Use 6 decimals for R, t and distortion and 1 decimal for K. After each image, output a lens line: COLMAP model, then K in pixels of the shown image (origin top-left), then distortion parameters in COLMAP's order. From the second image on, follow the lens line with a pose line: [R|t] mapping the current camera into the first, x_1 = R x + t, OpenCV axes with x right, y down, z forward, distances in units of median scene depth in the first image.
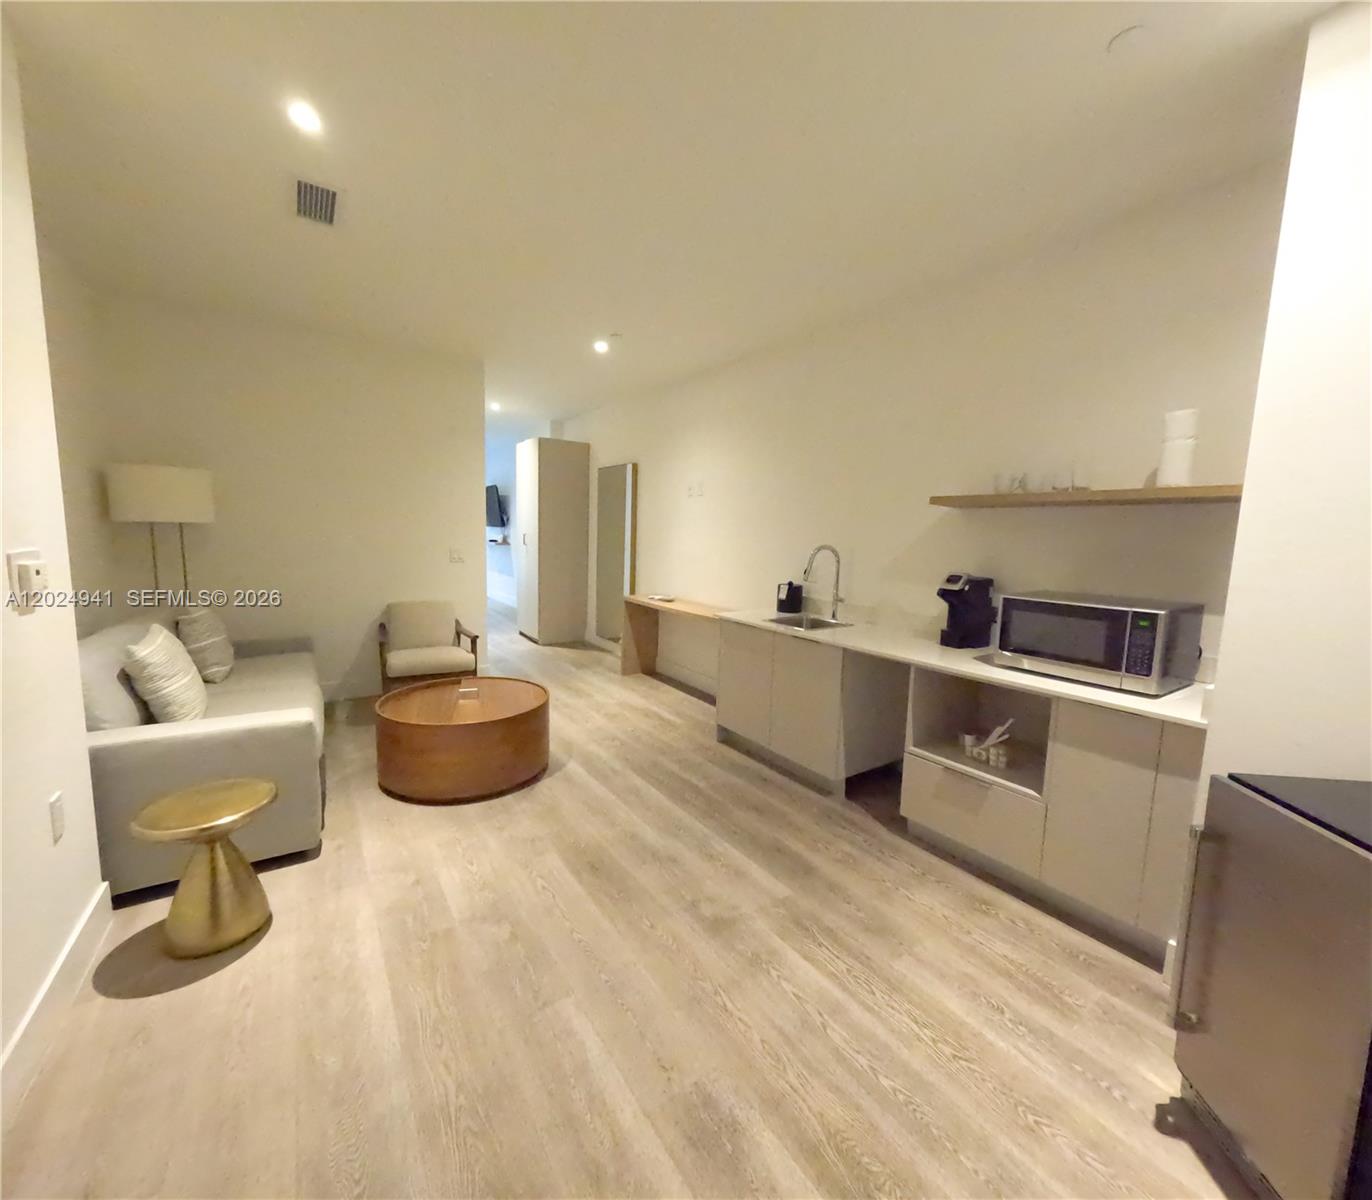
lens RADIAL K [[558.9, 0, 686.0], [0, 558.9, 600.0], [0, 0, 1]] dist [0.002268, 0.000151]
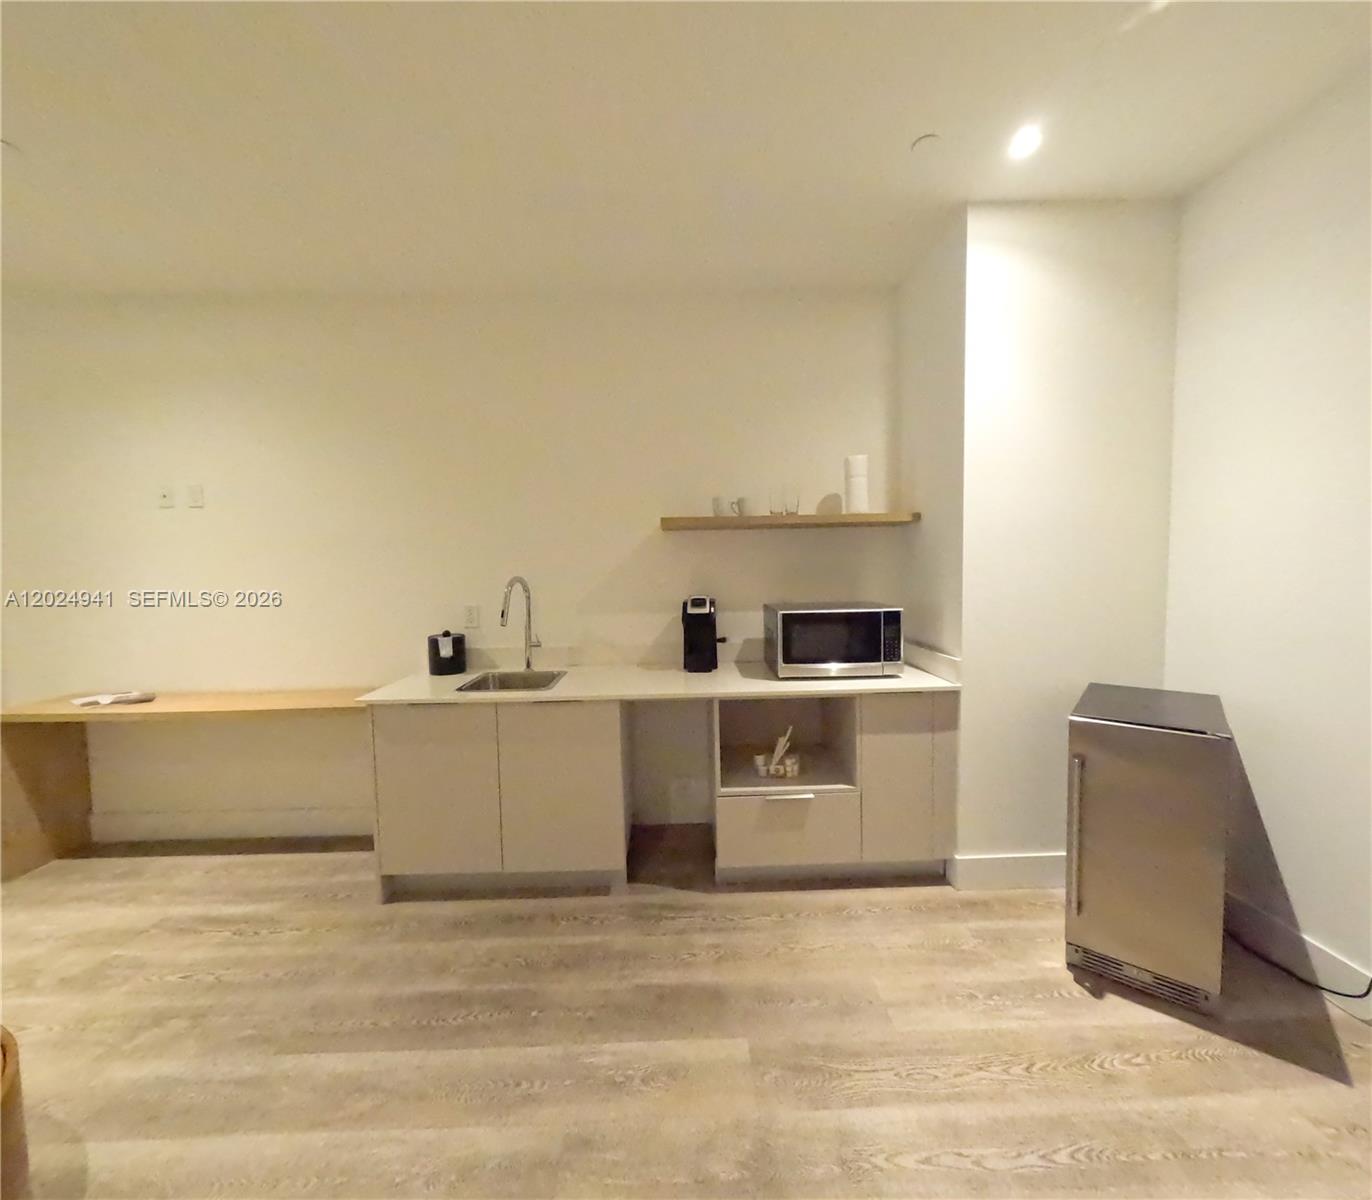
lens RADIAL K [[558.9, 0, 686.0], [0, 558.9, 600.0], [0, 0, 1]] dist [0.002268, 0.000151]
pose [[0.549331, -0.089459, 0.830802, -0.325789], [0.135583, 0.990620, 0.017020, -0.059322], [-0.824532, 0.103293, 0.556308, 0.464012]]
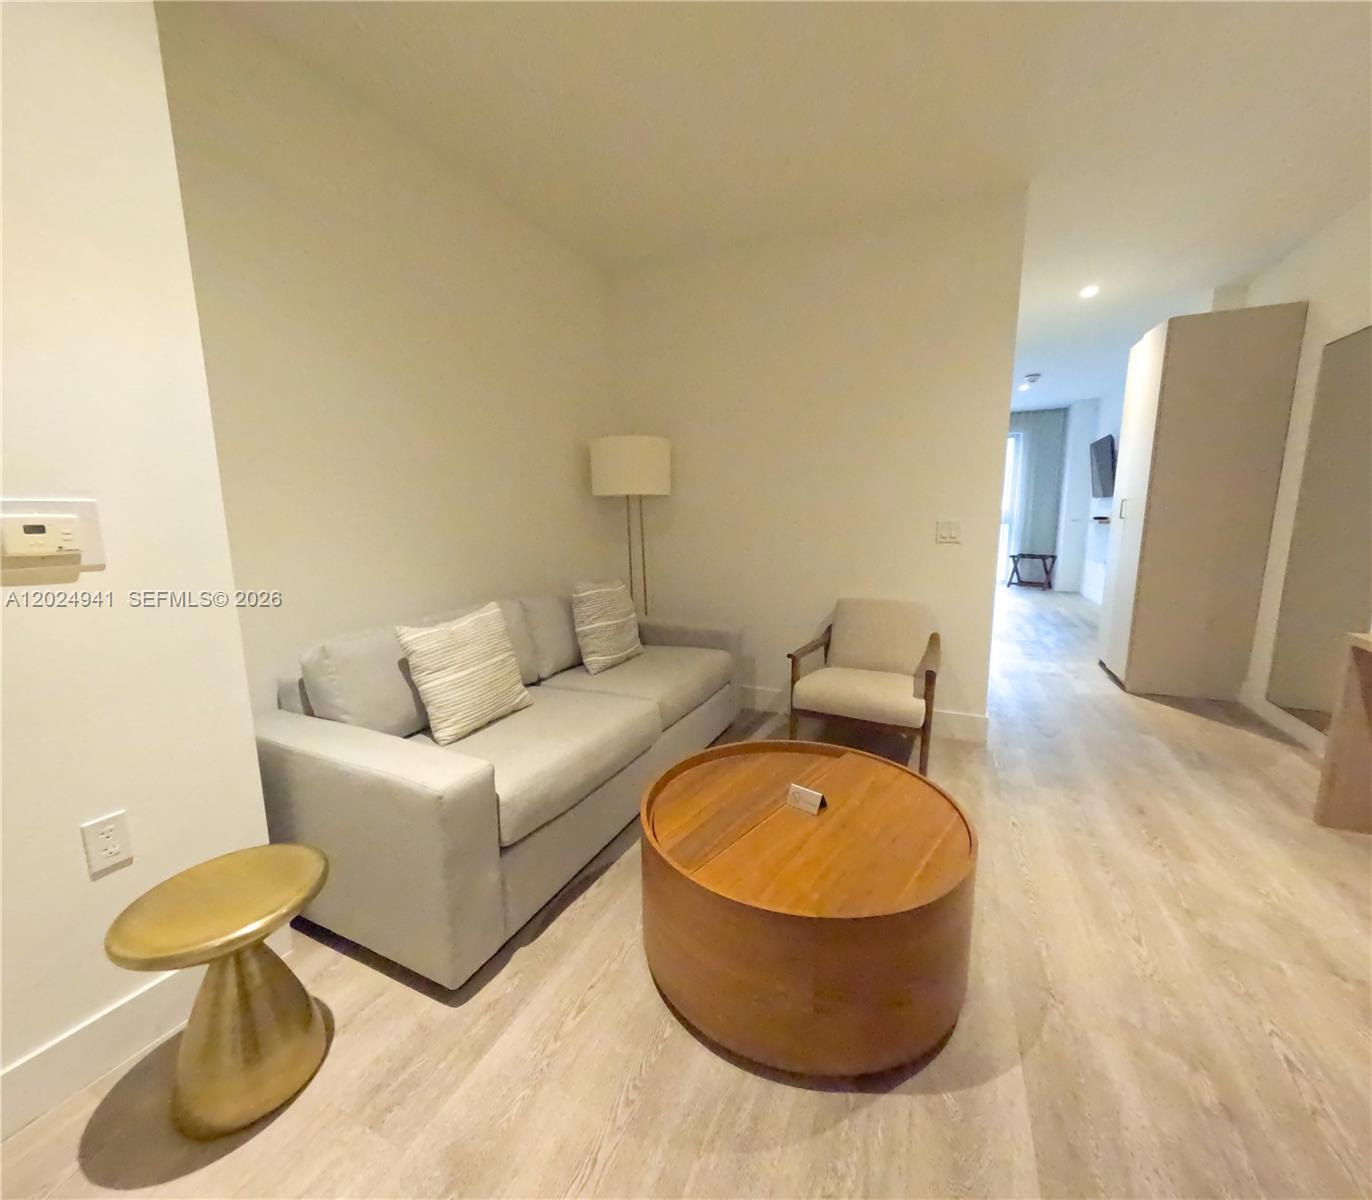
lens RADIAL K [[558.9, 0, 686.0], [0, 558.9, 600.0], [0, 0, 1]] dist [0.002268, 0.000151]
pose [[0.519614, 0.103917, -0.848058, -0.039493], [-0.082072, 0.994057, 0.071521, -0.043694], [0.850450, 0.032438, 0.525055, 0.723701]]
